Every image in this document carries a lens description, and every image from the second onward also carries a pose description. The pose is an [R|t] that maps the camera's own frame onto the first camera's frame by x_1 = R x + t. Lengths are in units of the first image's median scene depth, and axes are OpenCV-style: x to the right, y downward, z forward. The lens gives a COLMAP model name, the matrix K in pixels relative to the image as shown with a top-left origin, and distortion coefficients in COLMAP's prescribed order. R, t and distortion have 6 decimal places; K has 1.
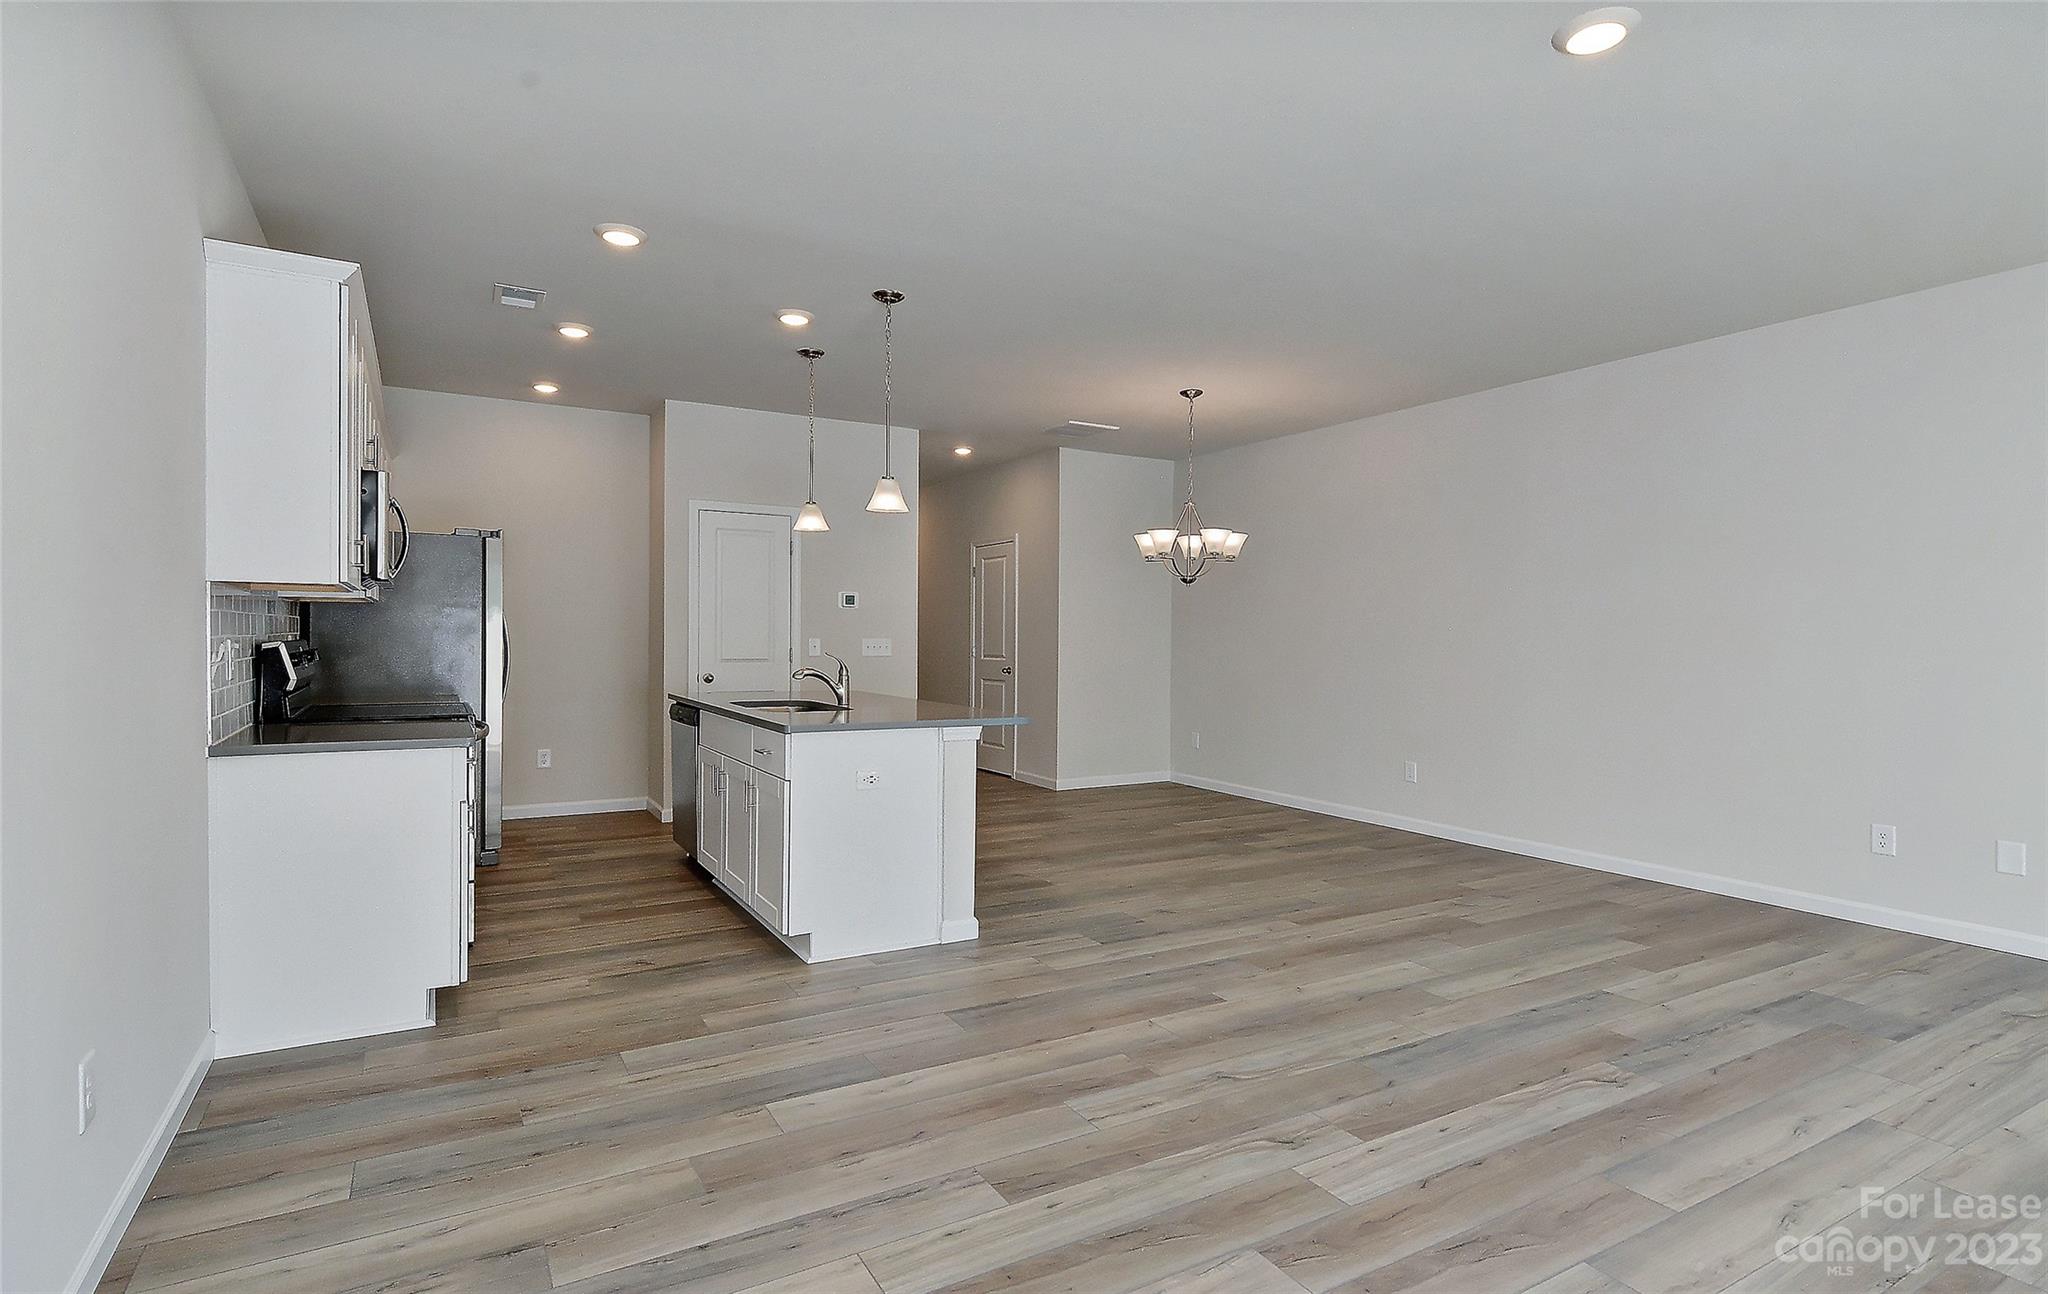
lens RADIAL K [[1018.1, 0, 972.0], [0, 1018.1, 624.8], [0, 0, 1]] dist [-0.002646, -0.003700]
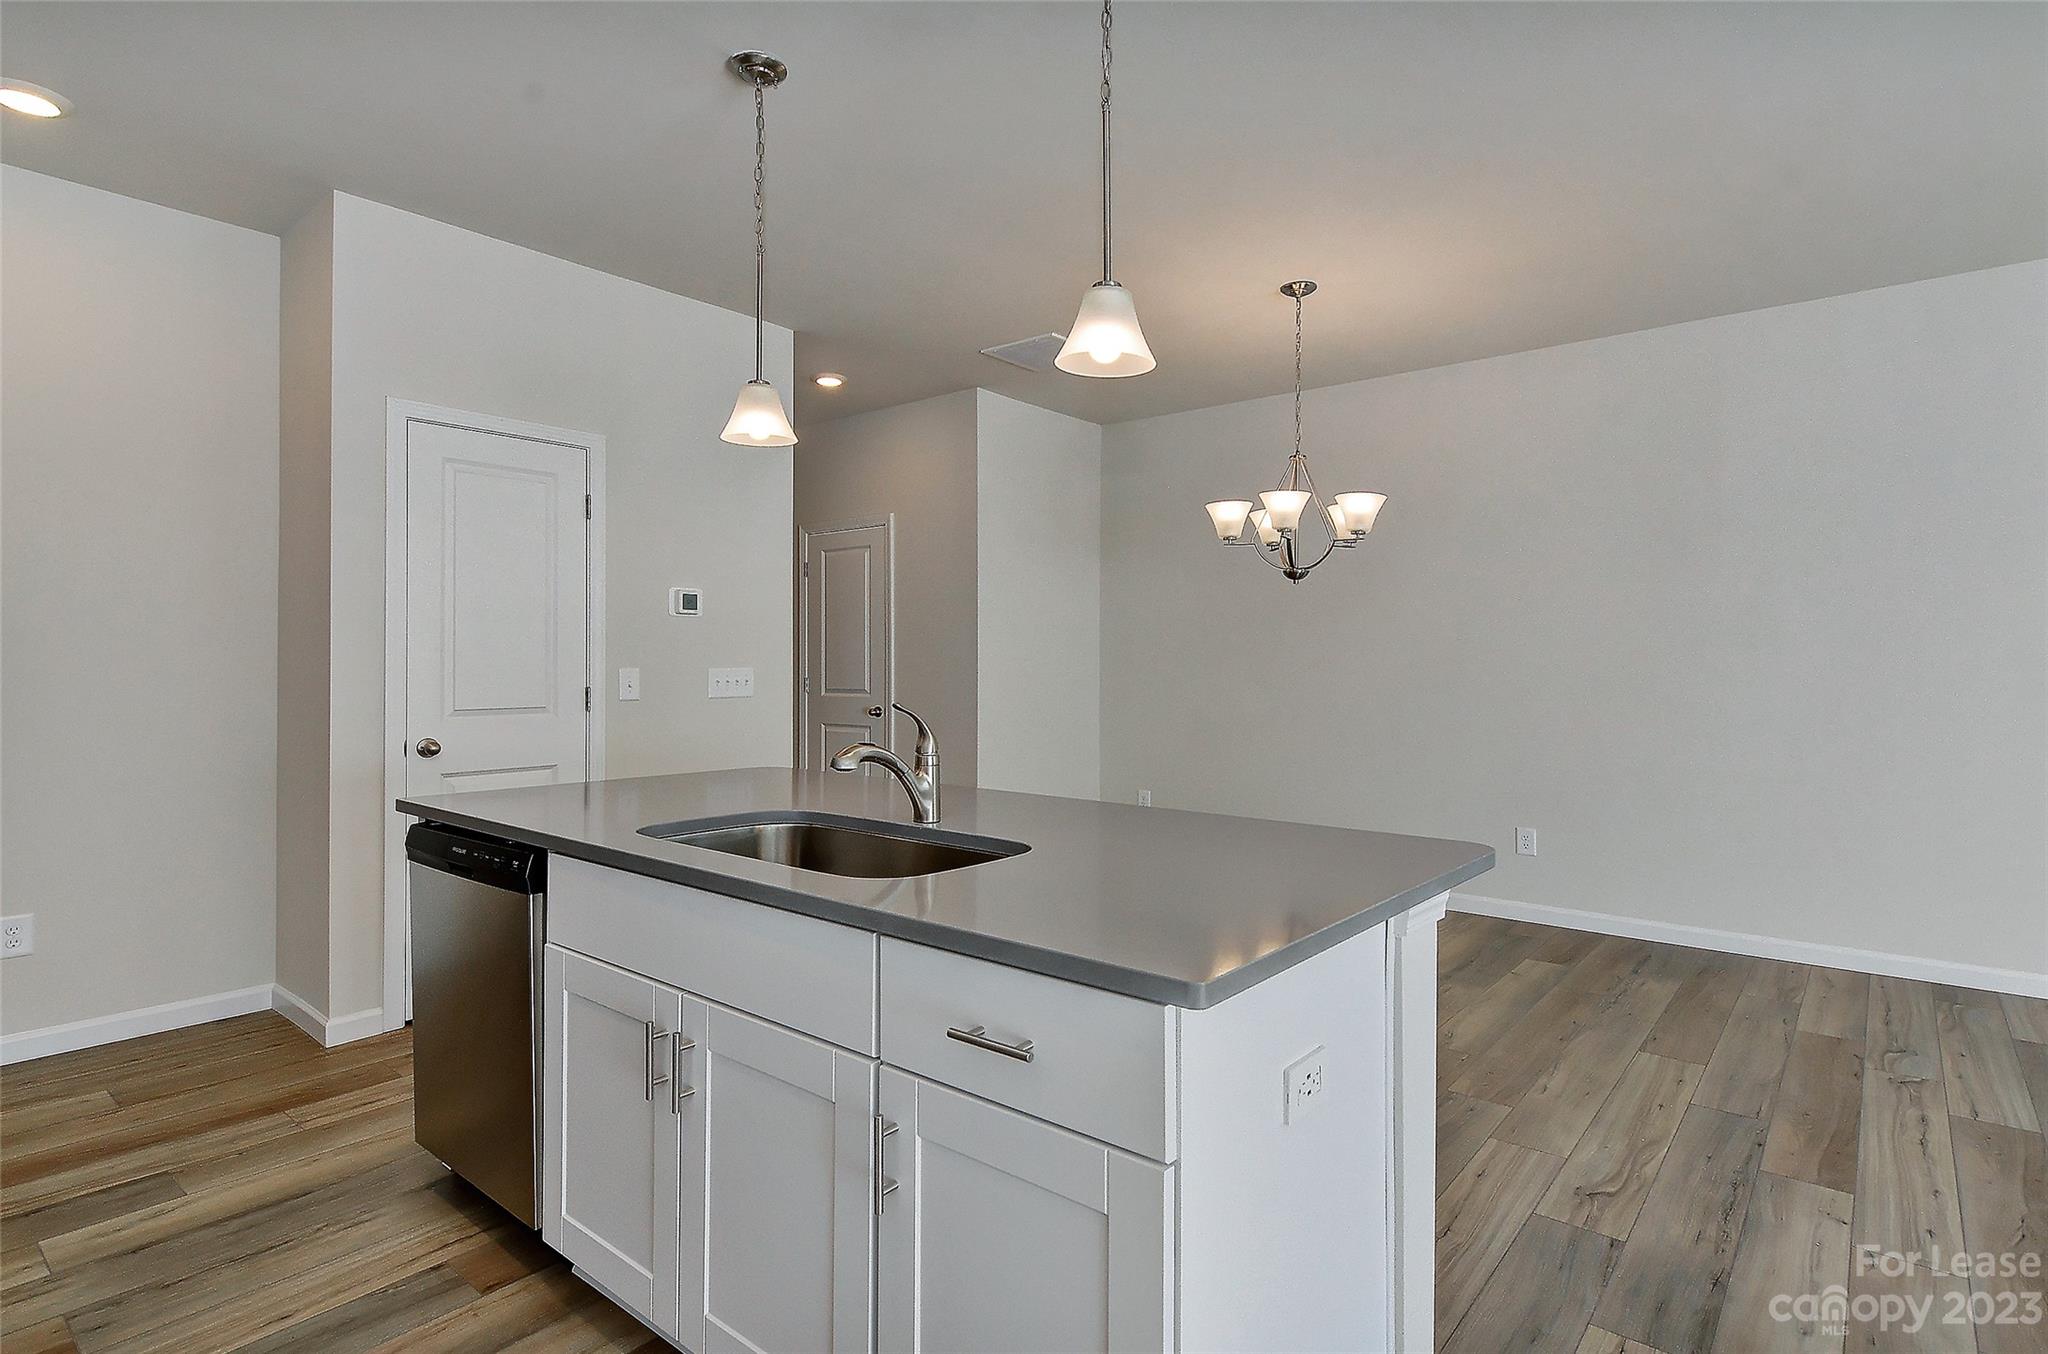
lens RADIAL K [[1034.0, 0, 996.3], [0, 1034.0, 636.2], [0, 0, 1]] dist [0.009081, 0.000304]
pose [[0.930338, 0.001227, 0.366702, -0.281972], [0.004151, 0.999895, -0.013876, 0.006785], [-0.366680, 0.014432, 0.930235, 0.618920]]
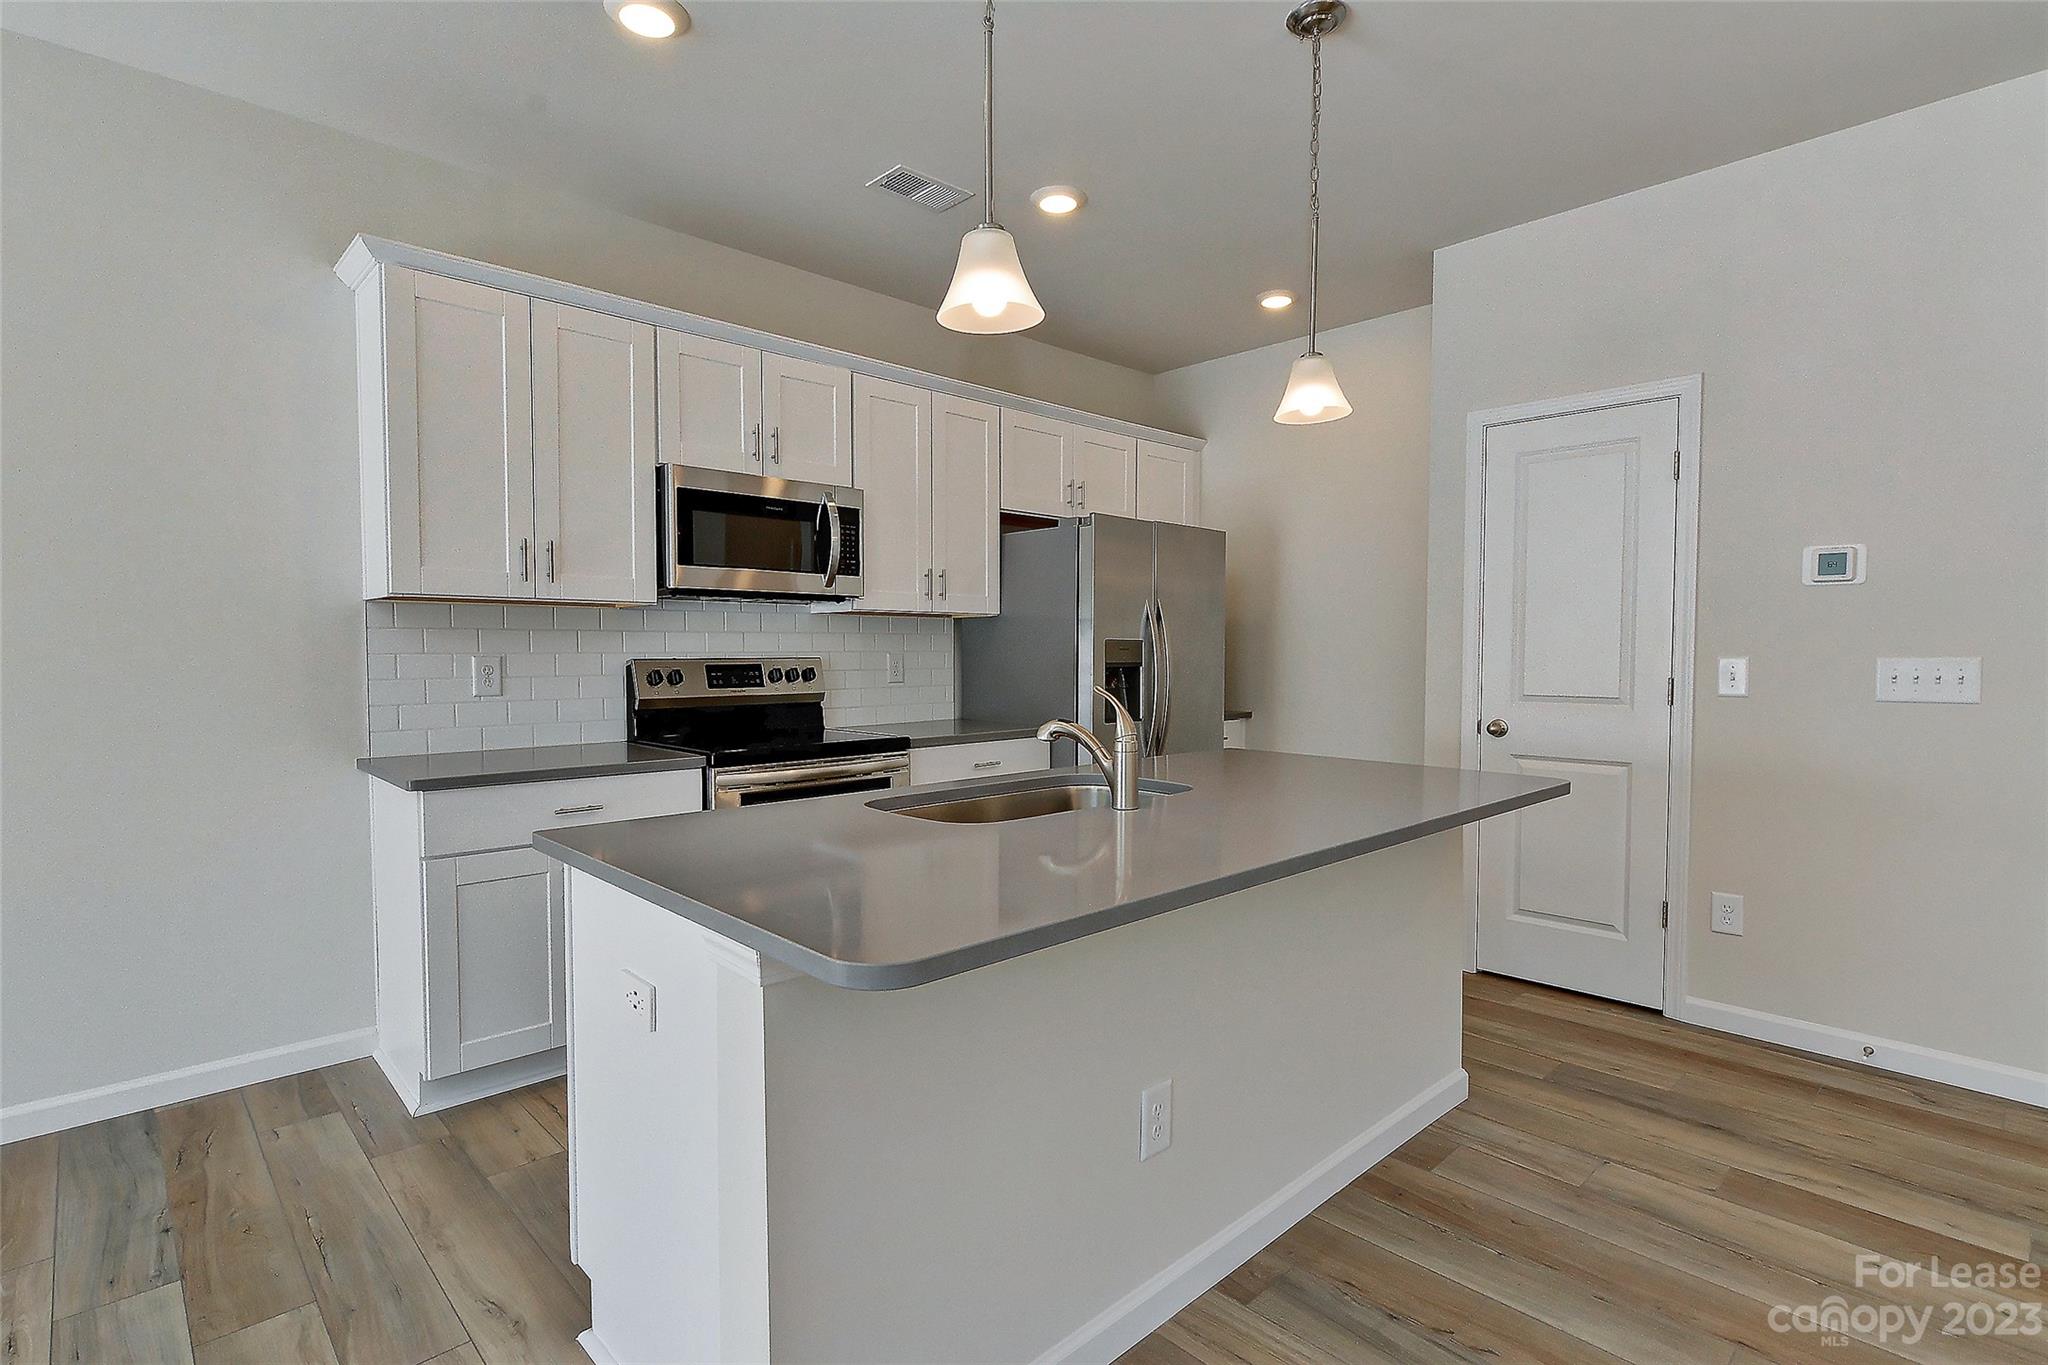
lens RADIAL K [[988.9, 0, 1047.4], [0, 988.9, 685.8], [0, 0, 1]] dist [0.008667, -0.000722]
pose [[0.296095, 0.030333, -0.954677, 0.287745], [0.011865, 0.999302, 0.035430, 0.010811], [0.955085, -0.021818, 0.295528, 0.908375]]
